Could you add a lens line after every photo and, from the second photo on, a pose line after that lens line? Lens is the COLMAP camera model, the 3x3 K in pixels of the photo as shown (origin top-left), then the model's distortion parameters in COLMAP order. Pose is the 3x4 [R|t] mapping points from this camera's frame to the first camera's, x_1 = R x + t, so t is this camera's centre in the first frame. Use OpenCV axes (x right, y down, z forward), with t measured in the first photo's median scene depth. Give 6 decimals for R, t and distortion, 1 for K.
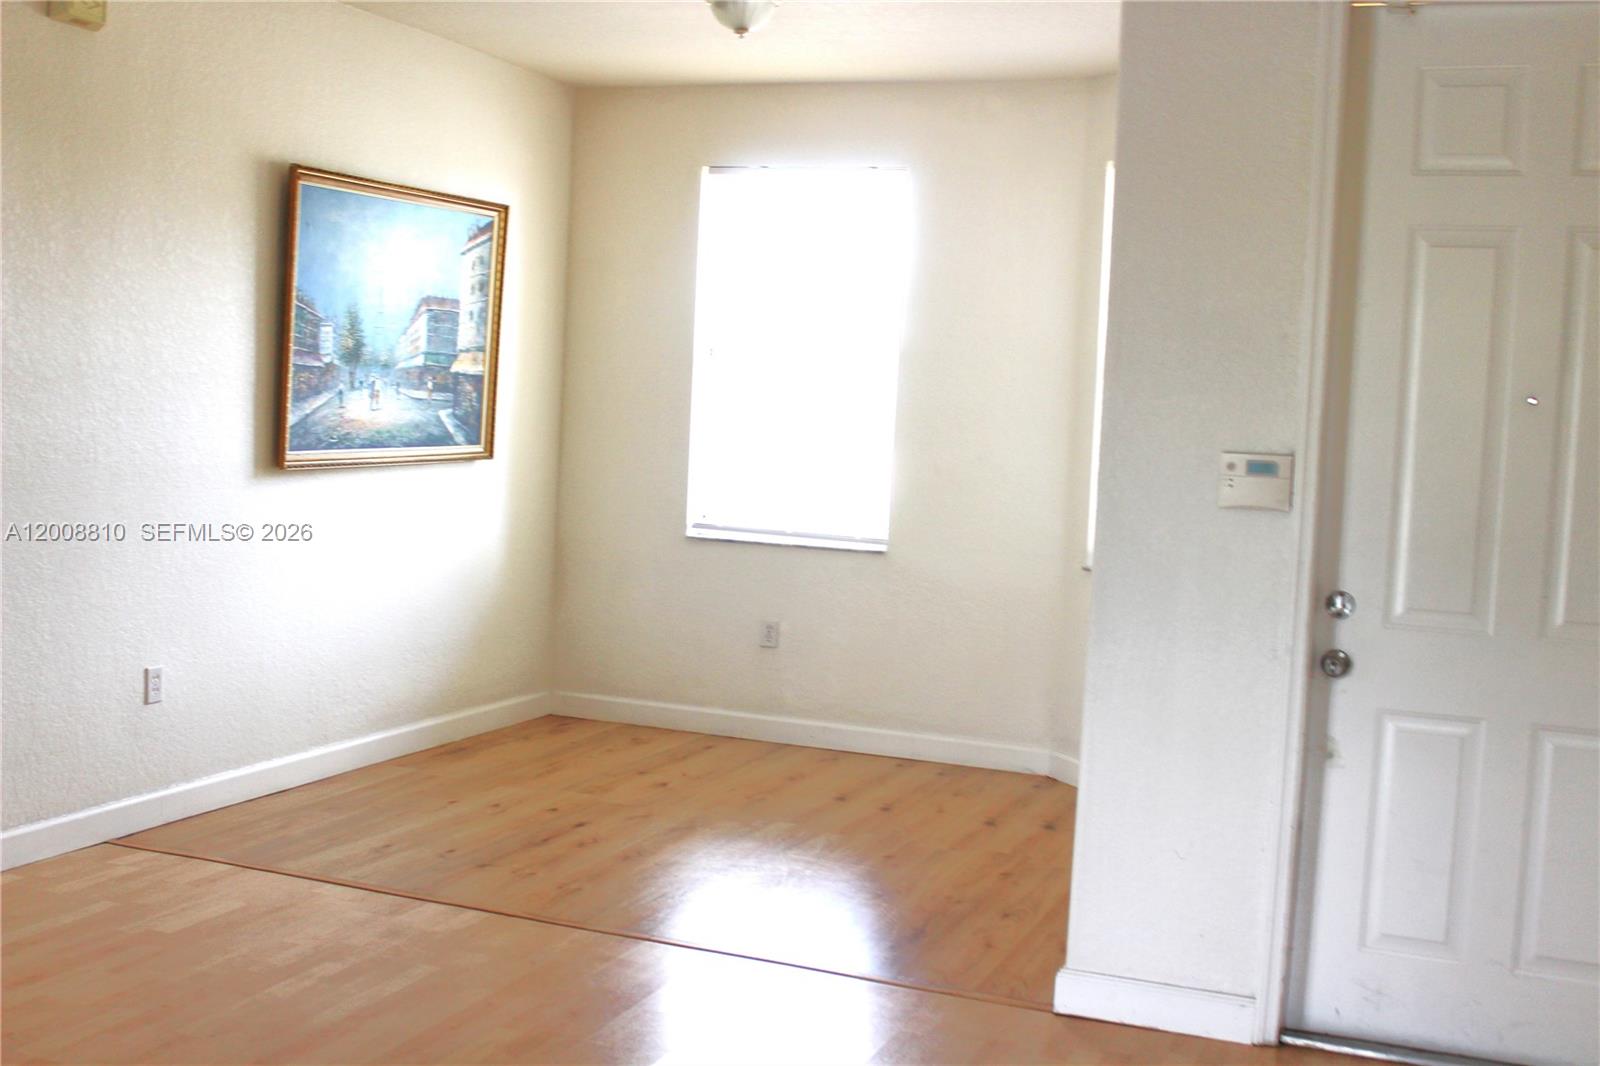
lens RADIAL K [[1828.1, 0, 800.0], [0, 1828.1, 533.0], [0, 0, 1]] dist [-0.074078, 0.020526]
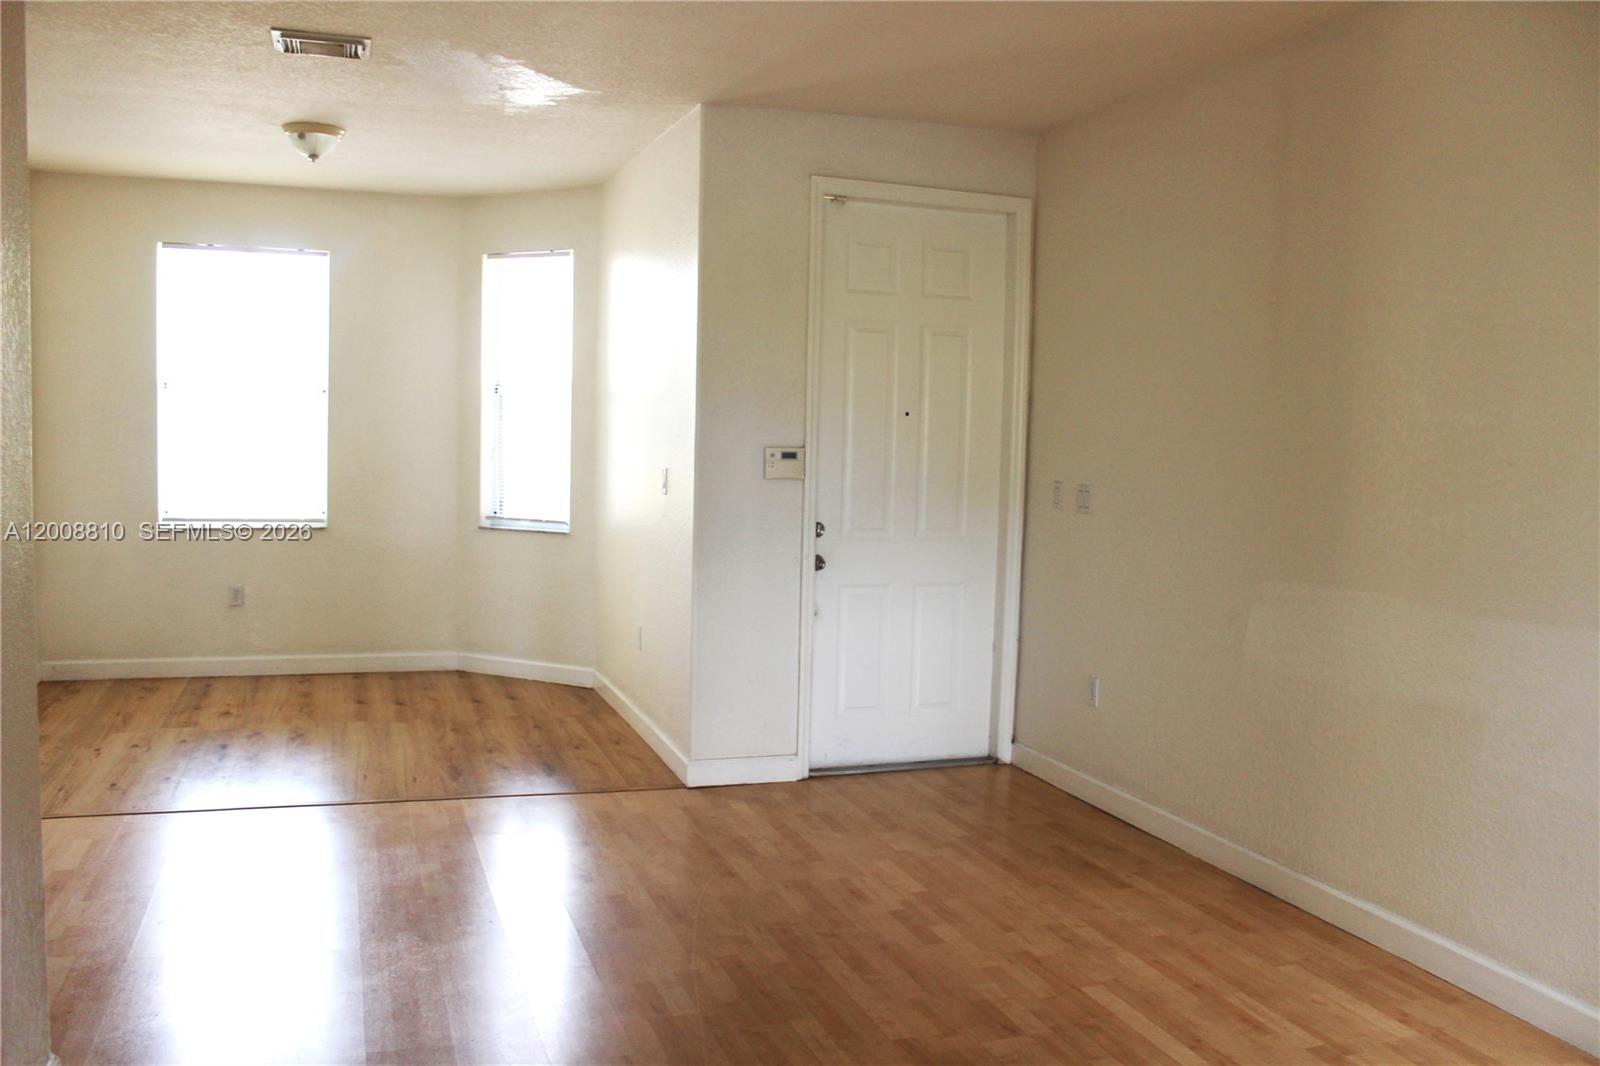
lens RADIAL K [[1340.8, 0, 807.8], [0, 1340.8, 534.4], [0, 0, 1]] dist [-0.170503, 0.154268]
pose [[0.749751, -0.080217, 0.656840, -0.460906], [0.060462, 0.996777, 0.052718, -0.020835], [-0.658952, 0.000189, 0.752185, 0.009318]]
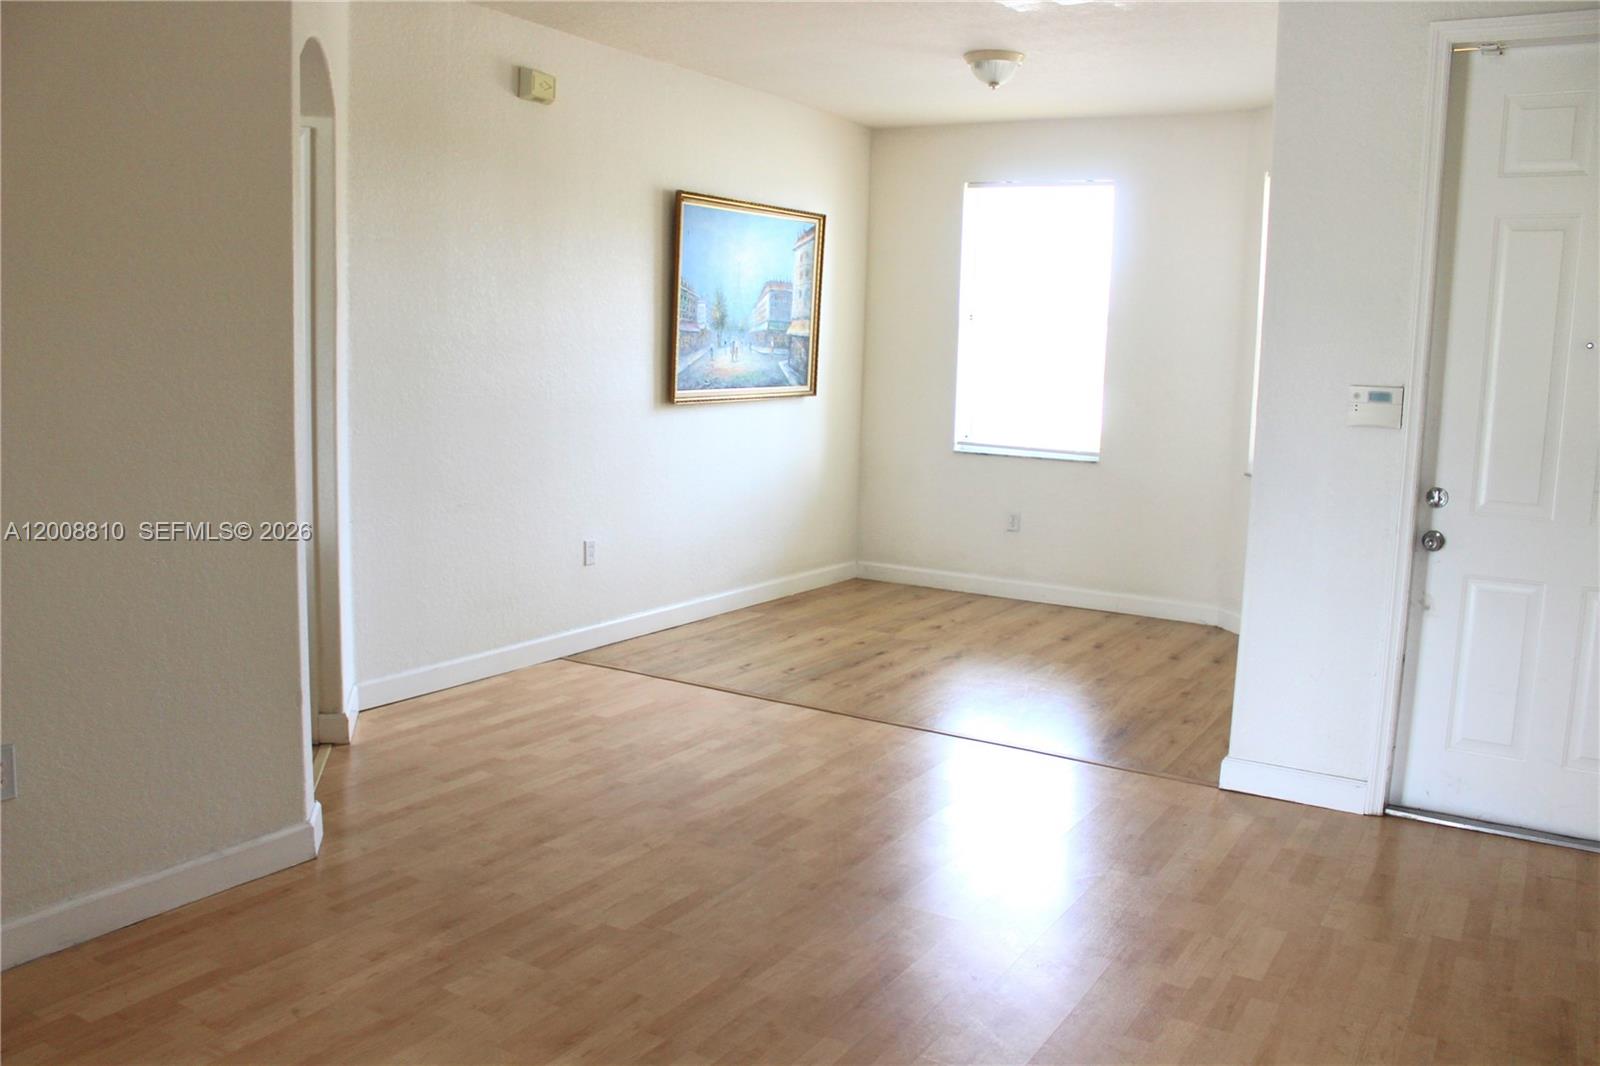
lens RADIAL K [[1340.8, 0, 807.8], [0, 1340.8, 534.4], [0, 0, 1]] dist [-0.170503, 0.154268]
pose [[0.986525, 0.005385, -0.163524, -0.006882], [0.004527, 0.998177, 0.060180, 0.005002], [0.163550, -0.060110, 0.984702, -0.029230]]
